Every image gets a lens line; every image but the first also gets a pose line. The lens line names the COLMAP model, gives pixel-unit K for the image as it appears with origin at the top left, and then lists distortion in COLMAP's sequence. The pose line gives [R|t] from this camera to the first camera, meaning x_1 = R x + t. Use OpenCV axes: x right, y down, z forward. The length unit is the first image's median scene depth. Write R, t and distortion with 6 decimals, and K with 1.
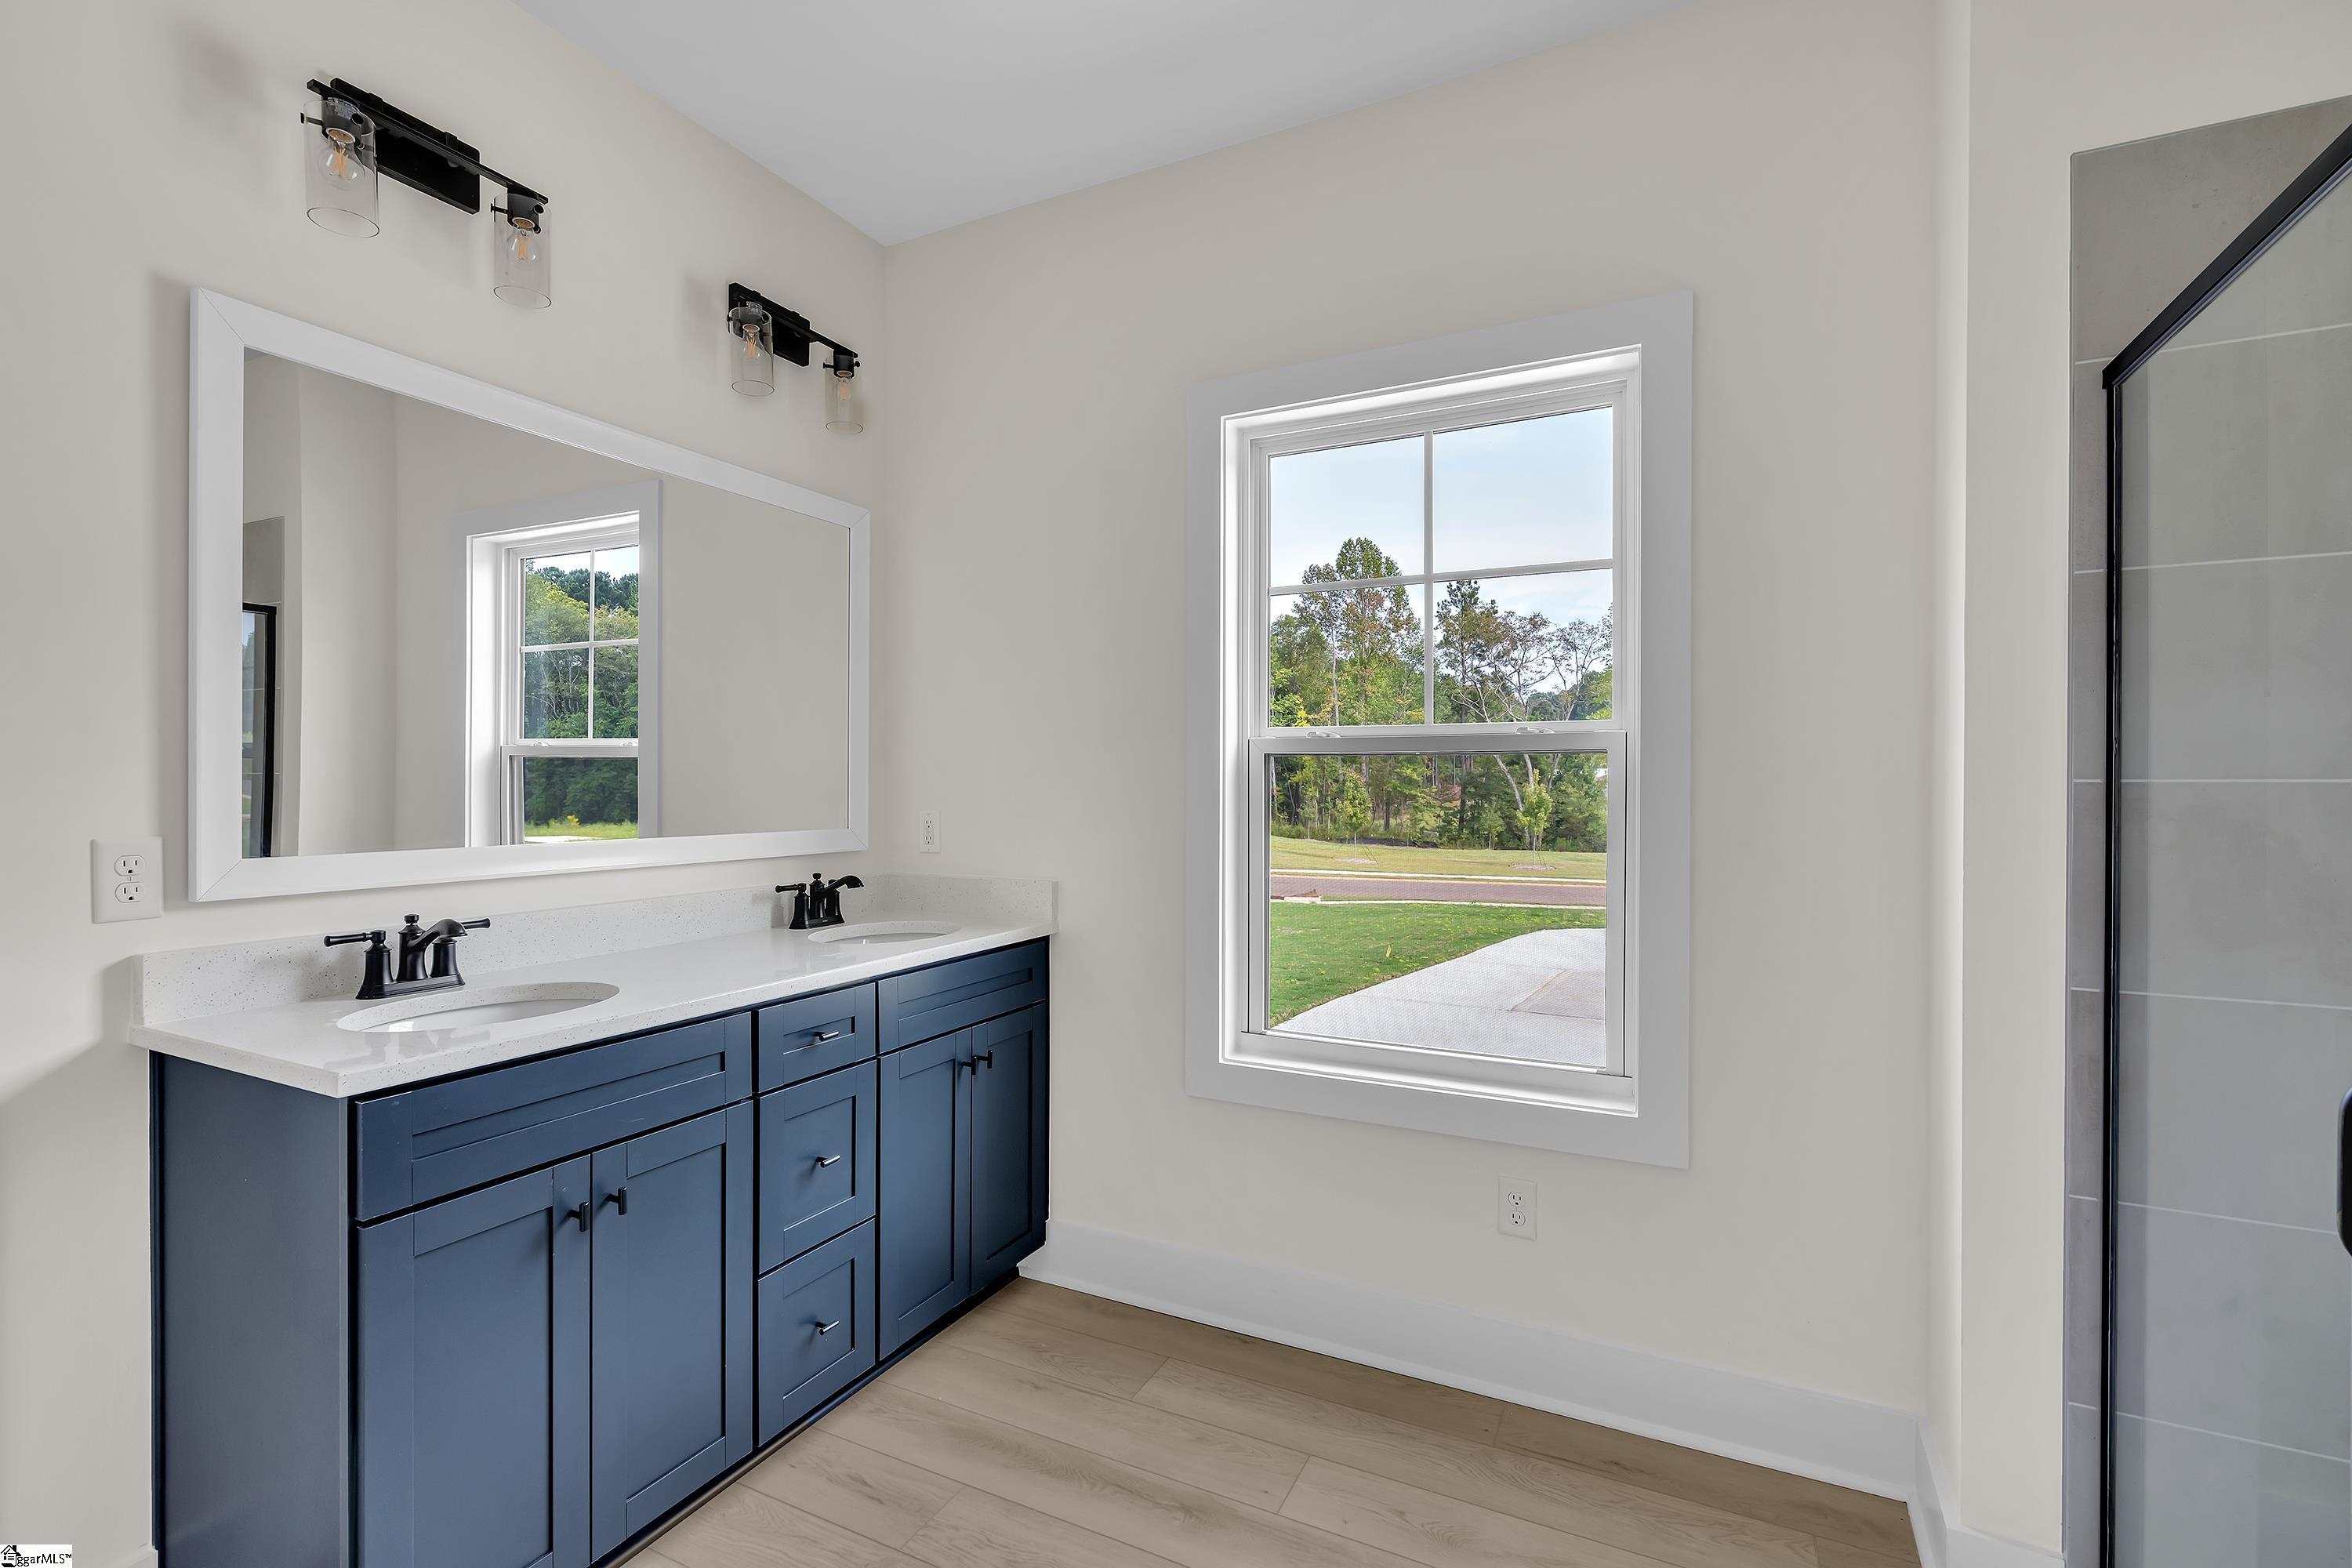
lens RADIAL K [[1047.5, 0, 1172.7], [0, 1047.5, 788.2], [0, 0, 1]] dist [0.002632, 0.000098]
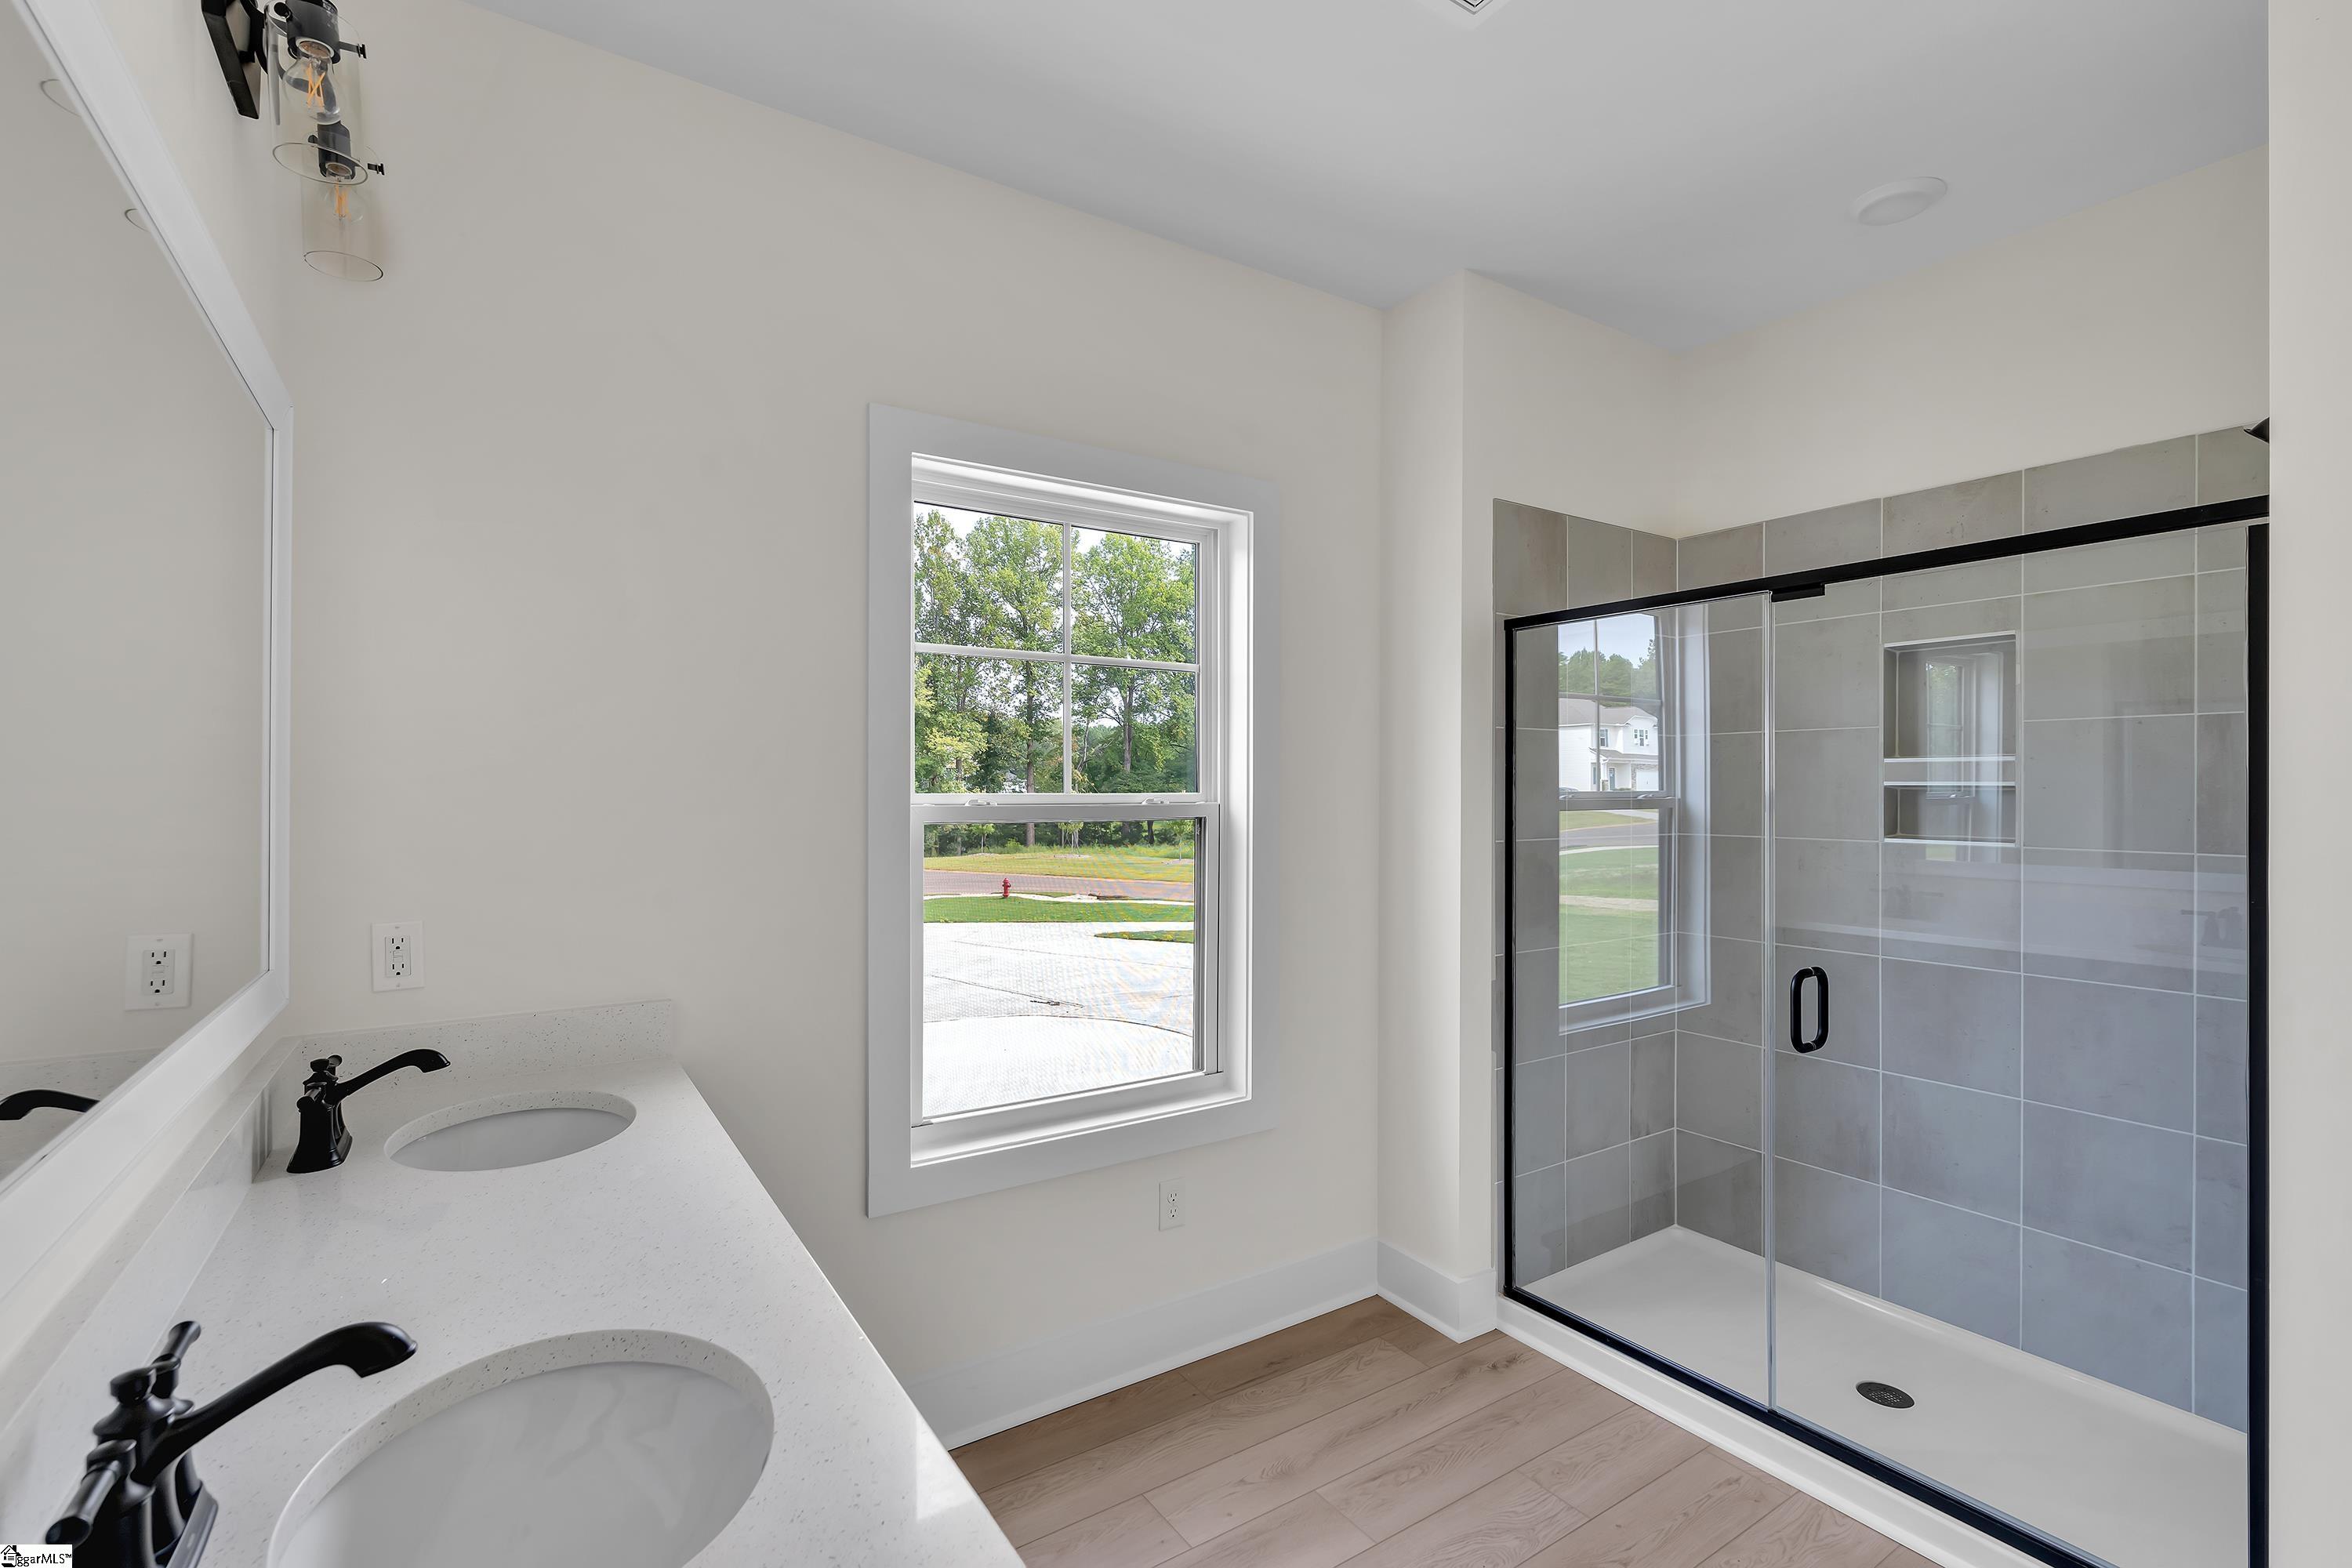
lens RADIAL K [[1047.5, 0, 1178.3], [0, 1047.5, 789.2], [0, 0, 1]] dist [0.002632, 0.000098]
pose [[0.501723, -0.000555, 0.865028, -0.709201], [0.004594, 0.999987, -0.002023, -0.068792], [-0.865016, 0.004989, 0.501719, 0.400717]]
